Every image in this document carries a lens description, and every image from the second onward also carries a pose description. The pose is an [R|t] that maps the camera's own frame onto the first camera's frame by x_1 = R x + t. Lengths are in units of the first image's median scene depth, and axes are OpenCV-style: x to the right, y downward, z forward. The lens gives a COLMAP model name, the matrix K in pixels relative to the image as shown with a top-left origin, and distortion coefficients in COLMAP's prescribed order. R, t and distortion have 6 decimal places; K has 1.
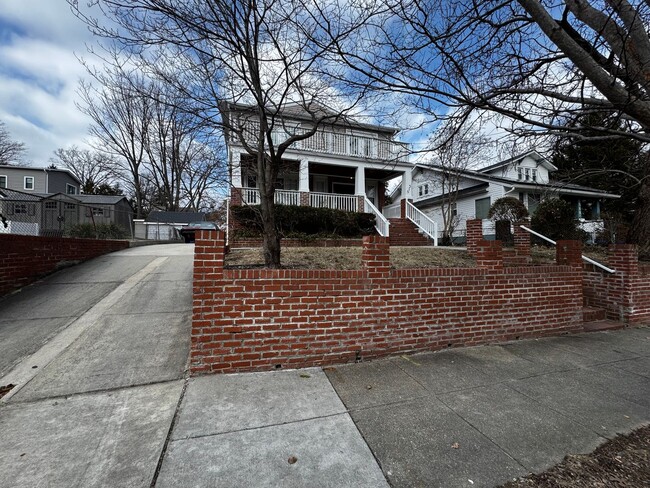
lens RADIAL K [[262.2, 0, 325.0], [0, 262.2, 244.0], [0, 0, 1]] dist [0.000284, 0.000007]
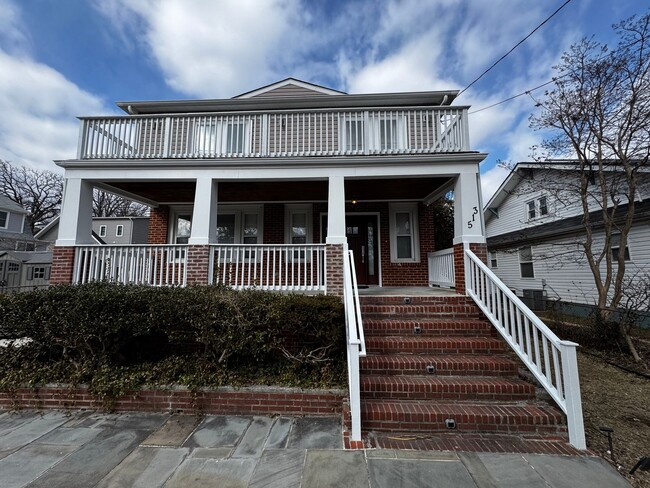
lens RADIAL K [[262.2, 0, 325.0], [0, 262.2, 244.0], [0, 0, 1]] dist [0.000284, 0.000007]
pose [[0.934532, -0.037465, -0.353902, 0.254910], [0.005098, 0.995750, -0.091952, -0.138167], [0.355844, 0.084128, 0.930751, 0.572719]]
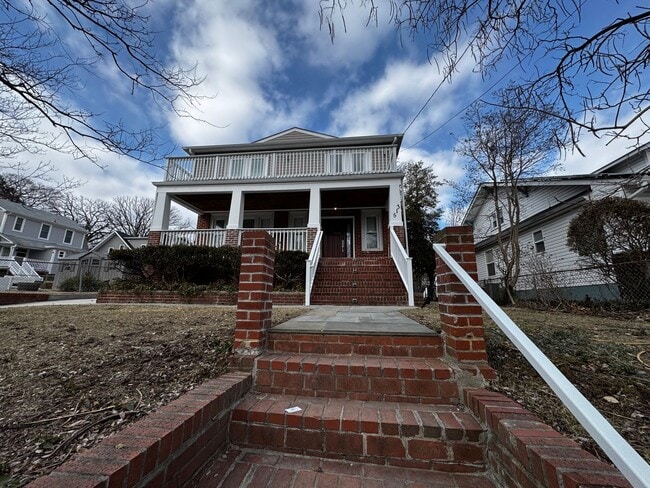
lens RADIAL K [[262.2, 0, 325.0], [0, 262.2, 244.0], [0, 0, 1]] dist [0.000284, 0.000007]
pose [[0.908212, -0.073434, -0.412017, 0.422173], [-0.008337, 0.981116, -0.193242, -0.009529], [0.418426, 0.178940, 0.890449, 0.384541]]
